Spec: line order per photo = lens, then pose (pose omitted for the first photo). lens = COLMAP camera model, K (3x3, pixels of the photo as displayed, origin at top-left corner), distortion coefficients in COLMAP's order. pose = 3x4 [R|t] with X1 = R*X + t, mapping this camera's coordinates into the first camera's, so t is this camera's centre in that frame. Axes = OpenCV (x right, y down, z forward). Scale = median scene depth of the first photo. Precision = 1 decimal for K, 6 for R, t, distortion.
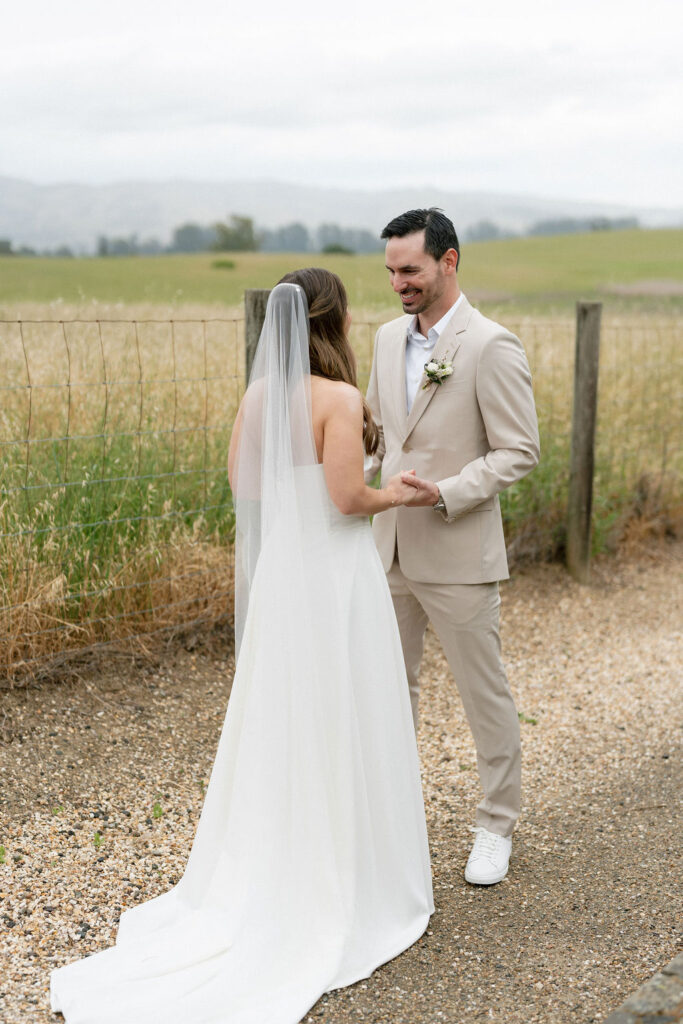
lens RADIAL K [[1438.4, 0, 337.3], [0, 1438.4, 514.4], [0, 0, 1]] dist [0.020462, 0.000000]
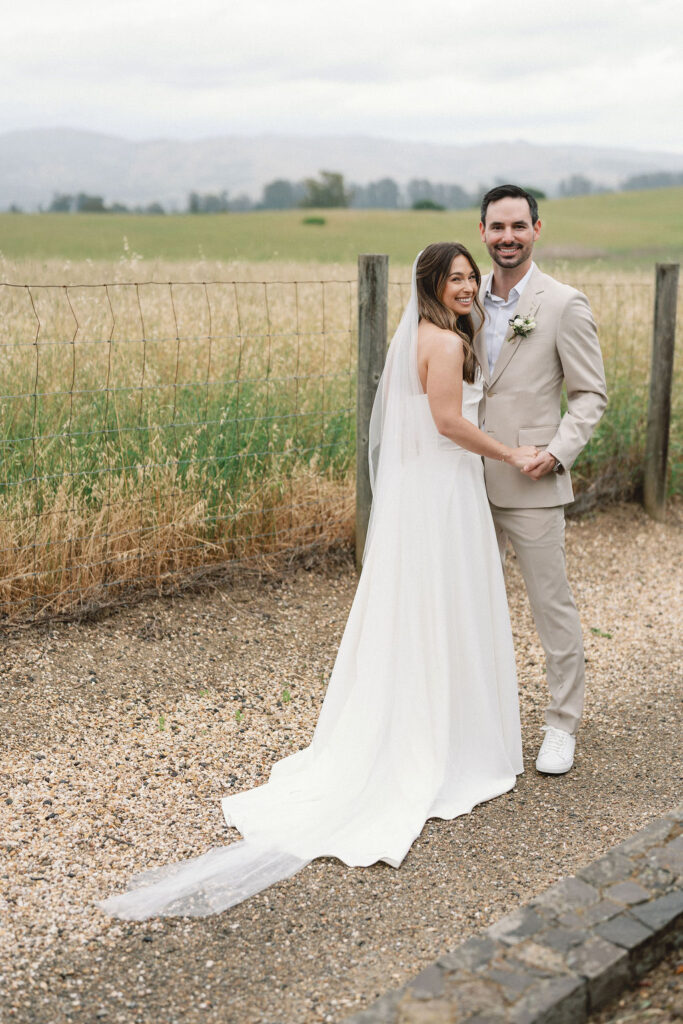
lens RADIAL K [[1438.4, 0, 344.5], [0, 1438.4, 504.1], [0, 0, 1]] dist [0.020462, 0.000000]
pose [[0.998393, 0.008068, -0.056092, -0.009544], [-0.006797, 0.999717, 0.022807, 0.016707], [0.056260, -0.022389, 0.998165, -0.151639]]
